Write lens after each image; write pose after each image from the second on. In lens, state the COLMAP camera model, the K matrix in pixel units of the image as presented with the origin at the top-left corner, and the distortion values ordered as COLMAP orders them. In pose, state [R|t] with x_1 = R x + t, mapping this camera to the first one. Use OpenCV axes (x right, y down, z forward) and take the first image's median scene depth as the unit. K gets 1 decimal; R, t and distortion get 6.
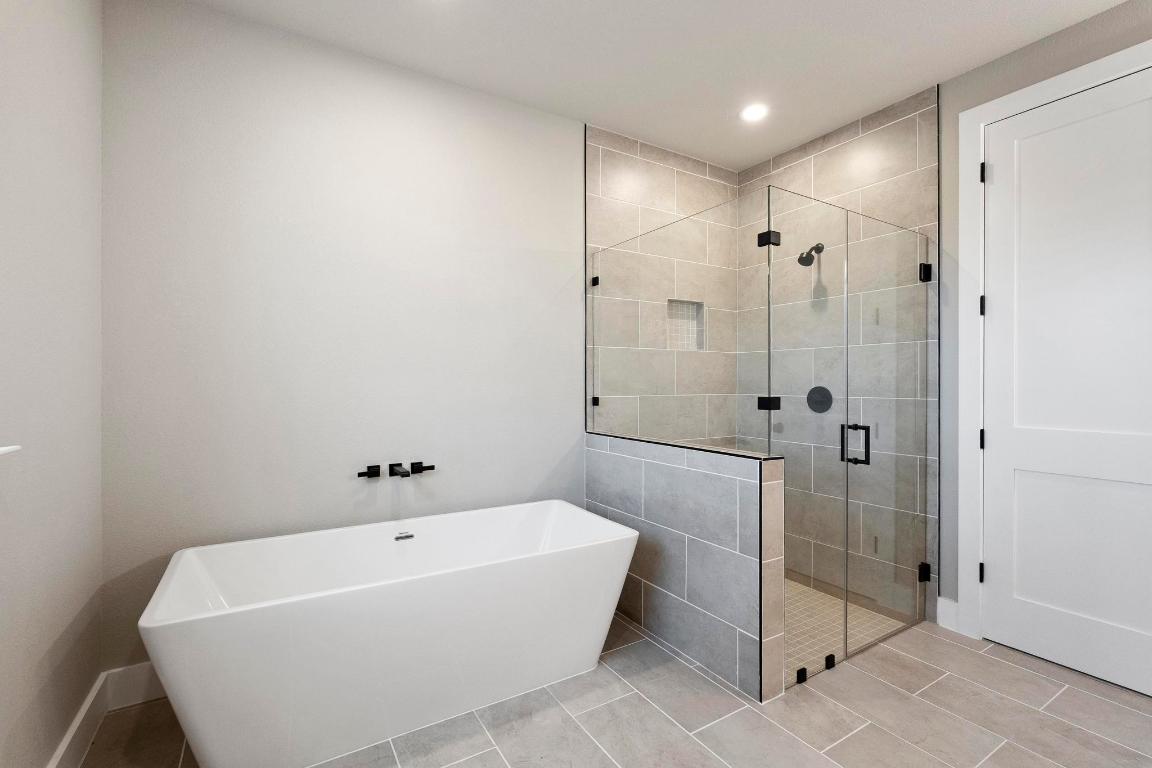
lens RADIAL K [[513.2, 0, 576.0], [0, 513.2, 384.0], [0, 0, 1]] dist [-0.002638, -0.000202]
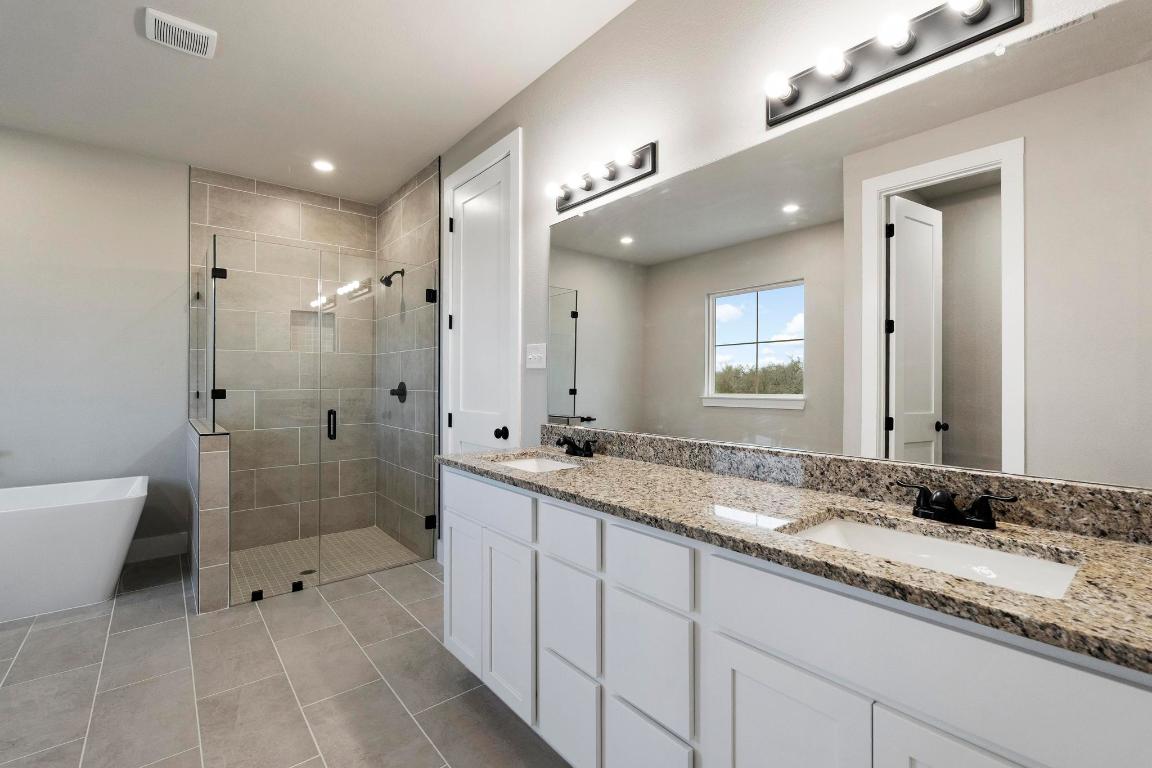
lens RADIAL K [[505.0, 0, 572.7], [0, 505.0, 378.9], [0, 0, 1]] dist [-0.000379, 0.000286]
pose [[0.991141, -0.002042, 0.132801, 0.756229], [0.002573, 0.999989, -0.003830, 0.003087], [-0.132792, 0.004138, 0.991135, -0.300059]]
